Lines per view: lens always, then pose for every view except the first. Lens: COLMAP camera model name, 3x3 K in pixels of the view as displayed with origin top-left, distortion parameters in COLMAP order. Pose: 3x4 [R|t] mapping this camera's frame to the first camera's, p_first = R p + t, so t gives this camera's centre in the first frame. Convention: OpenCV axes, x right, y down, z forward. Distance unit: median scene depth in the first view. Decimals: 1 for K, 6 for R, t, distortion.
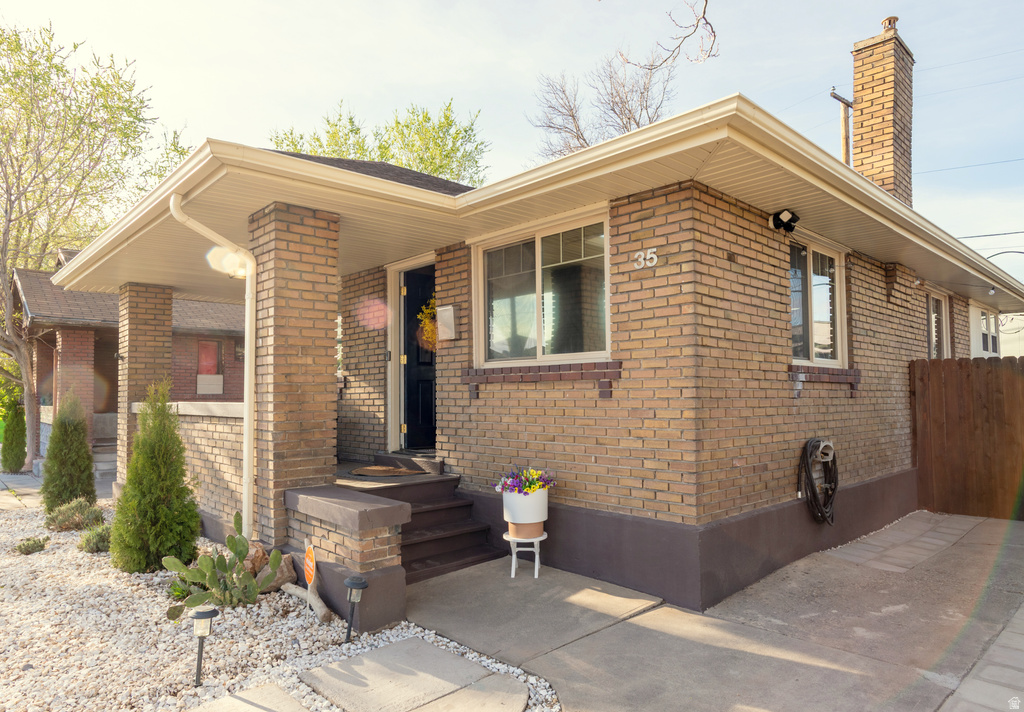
lens RADIAL K [[627.2, 0, 511.0], [0, 627.2, 365.0], [0, 0, 1]] dist [-0.016578, 0.002890]
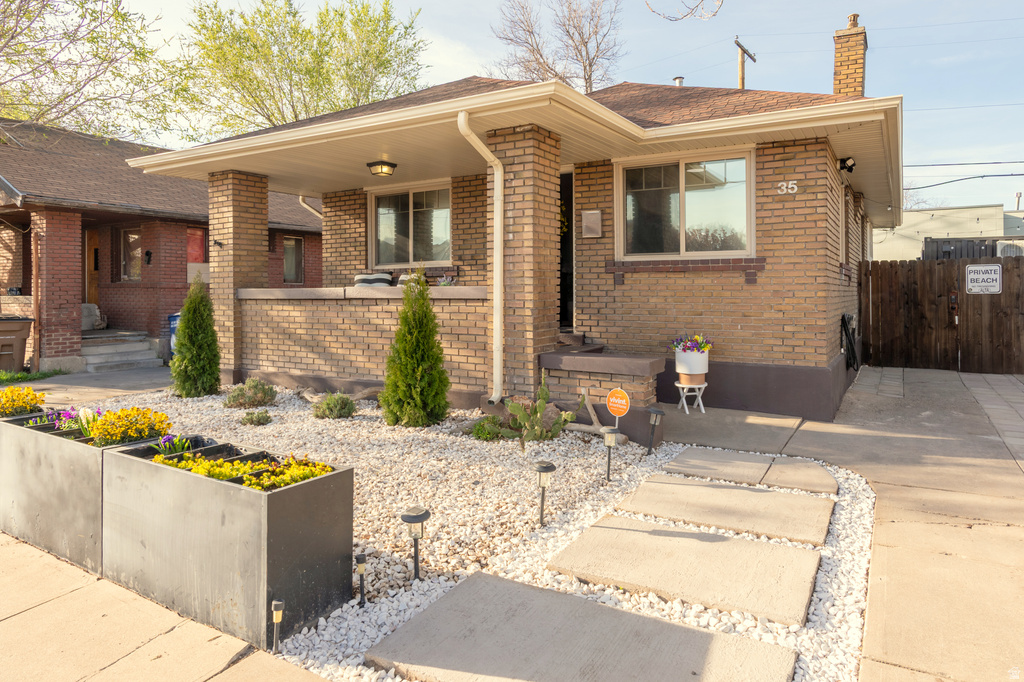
lens RADIAL K [[618.0, 0, 550.5], [0, 618.0, 281.7], [0, 0, 1]] dist [-0.024649, 0.010663]
pose [[0.952372, 0.008082, 0.304833, -0.682659], [-0.018624, 0.999324, 0.031690, 0.012315], [-0.304370, -0.035858, 0.951879, -0.181619]]
